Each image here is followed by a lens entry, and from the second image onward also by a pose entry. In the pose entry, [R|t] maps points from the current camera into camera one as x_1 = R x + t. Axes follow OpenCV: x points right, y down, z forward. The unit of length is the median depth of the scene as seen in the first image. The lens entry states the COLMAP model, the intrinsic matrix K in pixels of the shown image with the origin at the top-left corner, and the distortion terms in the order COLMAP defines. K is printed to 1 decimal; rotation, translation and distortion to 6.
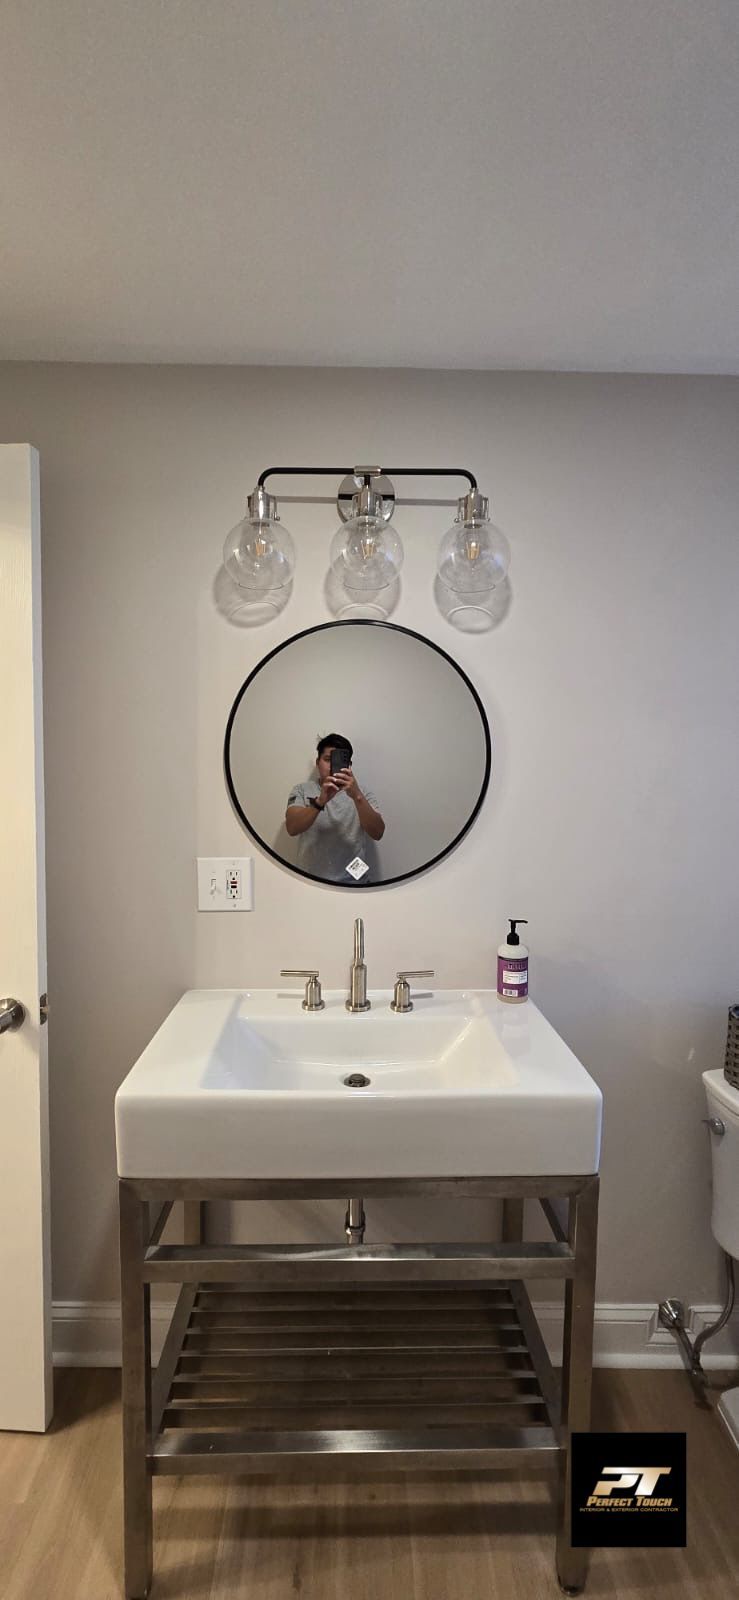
lens RADIAL K [[664.2, 0, 364.3], [0, 664.2, 797.0], [0, 0, 1]] dist [-0.002789, -0.000140]
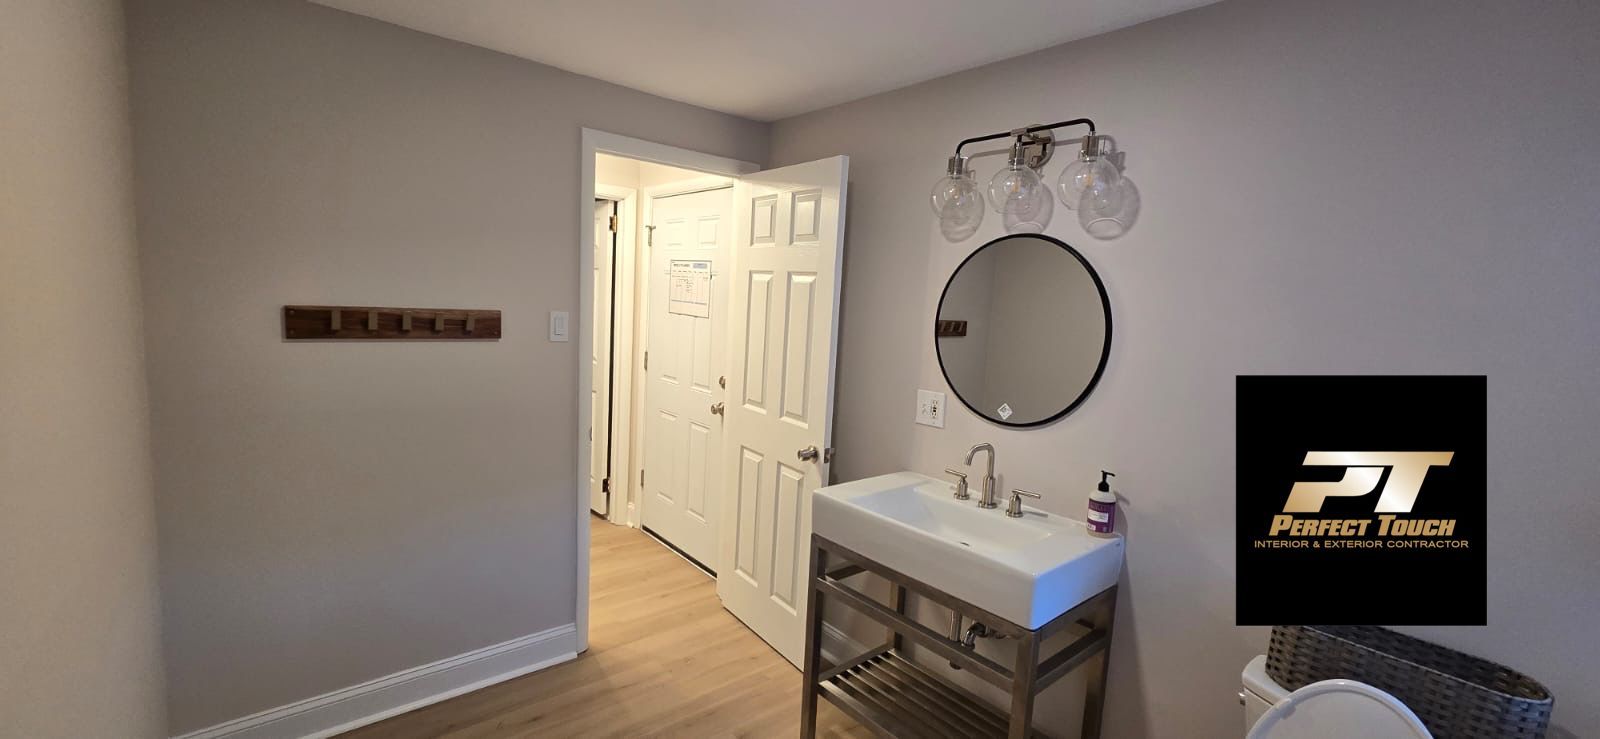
lens RADIAL K [[664.2, 0, 802.4], [0, 664.2, 371.5], [0, 0, 1]] dist [-0.002789, -0.000140]
pose [[0.636695, 0.109620, -0.763285, 0.789923], [-0.098350, 0.993304, 0.060616, -0.019795], [0.764818, 0.036476, 0.643213, -0.235445]]
